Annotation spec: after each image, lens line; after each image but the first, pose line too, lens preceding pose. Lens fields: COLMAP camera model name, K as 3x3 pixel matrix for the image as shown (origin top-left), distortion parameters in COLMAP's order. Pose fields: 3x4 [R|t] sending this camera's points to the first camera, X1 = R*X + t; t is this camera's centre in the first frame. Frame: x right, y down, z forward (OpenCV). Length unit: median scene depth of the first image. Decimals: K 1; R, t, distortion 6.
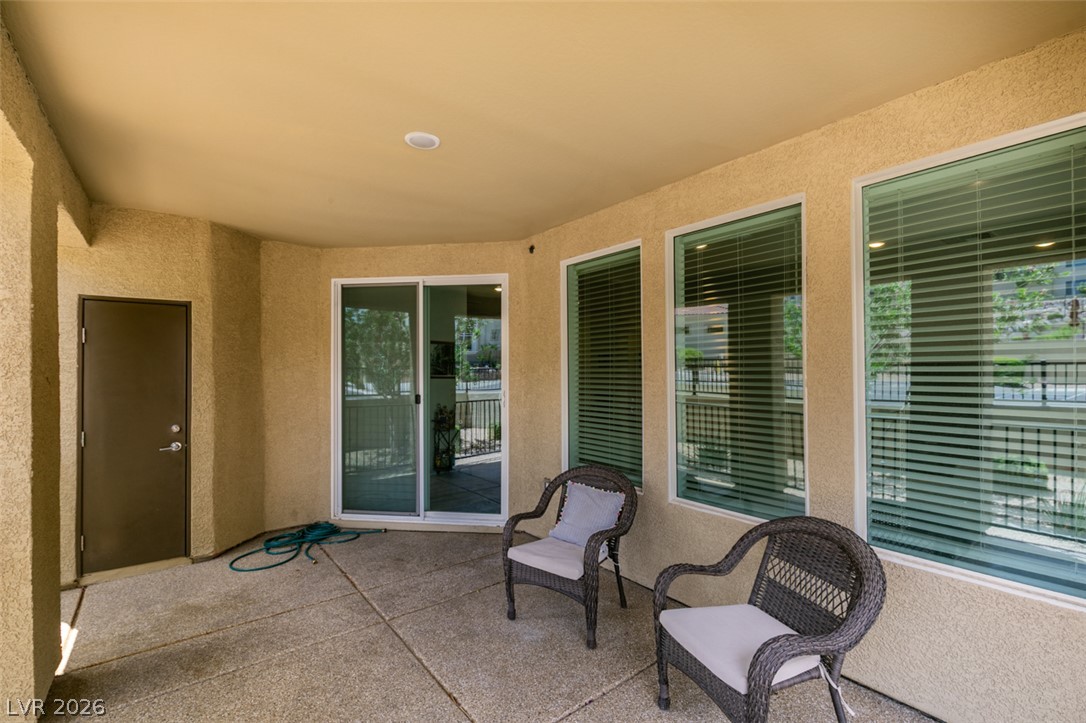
lens RADIAL K [[483.7, 0, 544.4], [0, 483.7, 363.7], [0, 0, 1]] dist [0.000368, -0.000486]
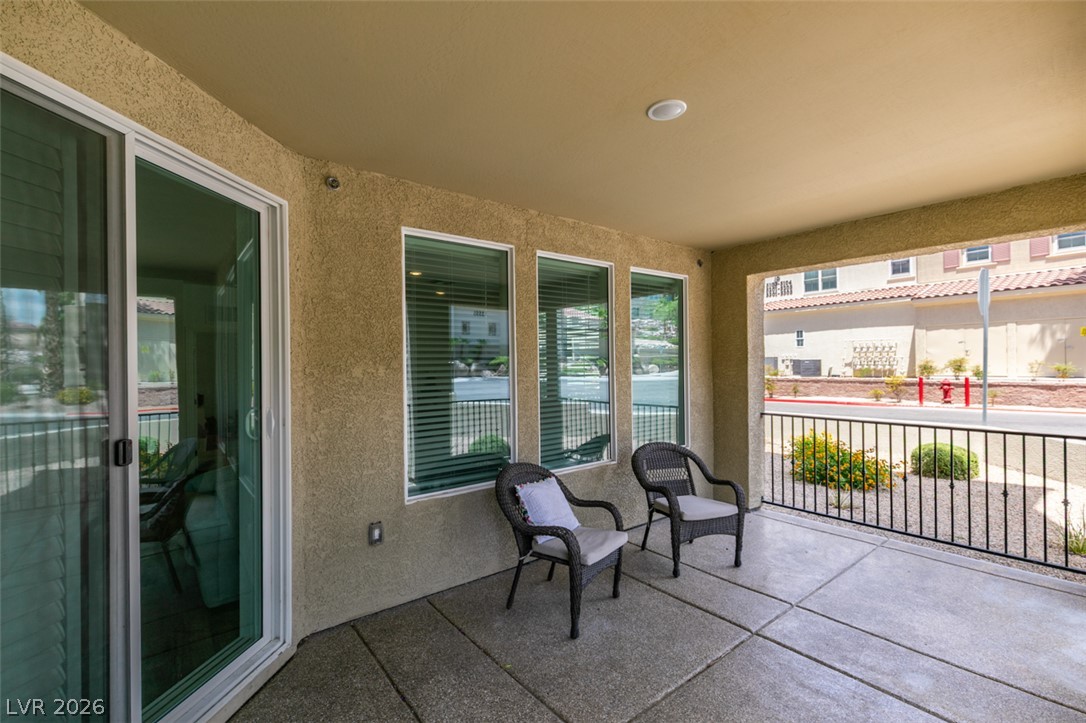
lens RADIAL K [[483.7, 0, 539.8], [0, 483.7, 363.2], [0, 0, 1]] dist [0.000368, -0.000486]
pose [[-0.010516, 0.009656, 0.999898, -0.652758], [0.002754, 0.999950, -0.009627, 0.010849], [-0.999941, 0.002653, -0.010542, 0.710554]]
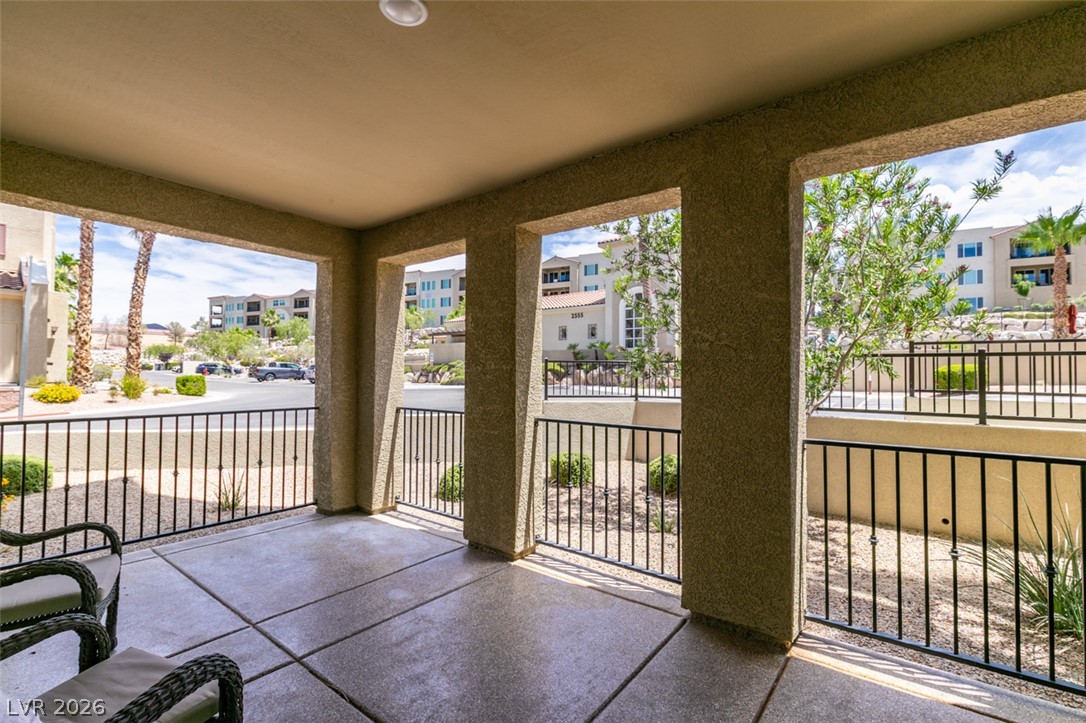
lens RADIAL K [[483.7, 0, 541.0], [0, 483.7, 361.5], [0, 0, 1]] dist [0.000368, -0.000486]
pose [[-0.966456, -0.009694, -0.256648, -0.151162], [-0.001116, 0.999436, -0.033549, 0.053995], [0.256829, -0.032137, -0.965923, 0.993748]]
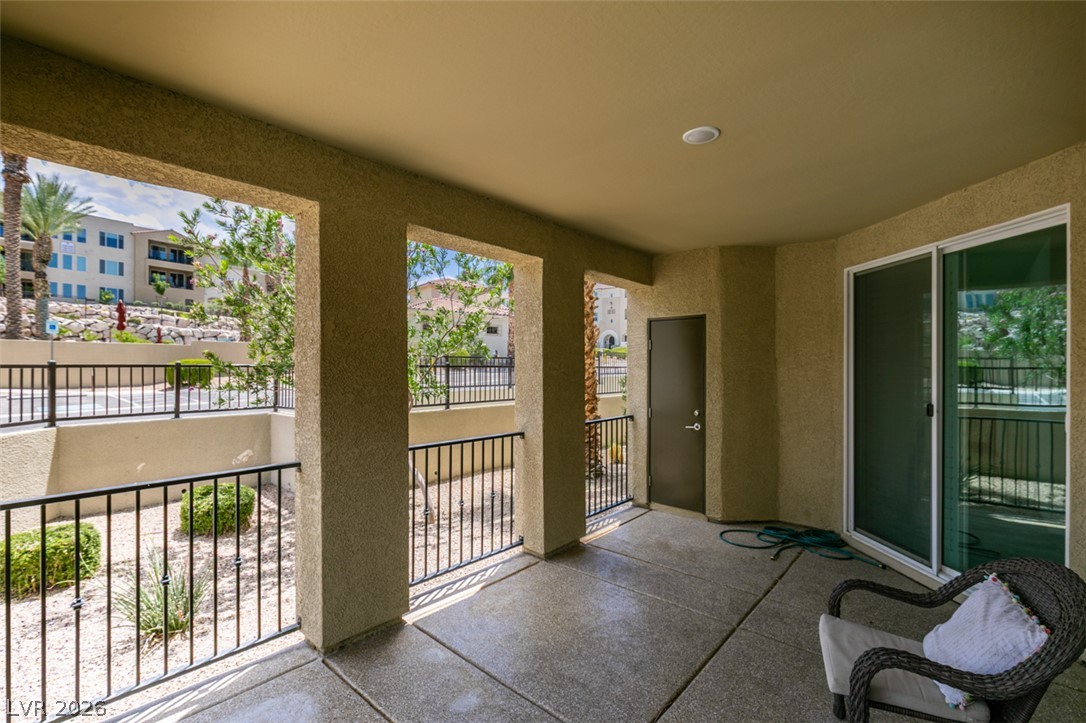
lens RADIAL K [[483.7, 0, 537.5], [0, 483.7, 363.7], [0, 0, 1]] dist [0.000368, -0.000486]
pose [[0.190770, -0.000424, -0.981635, 0.367198], [0.005991, 0.999982, 0.000733, -0.001879], [0.981617, -0.006020, 0.190769, 0.278759]]
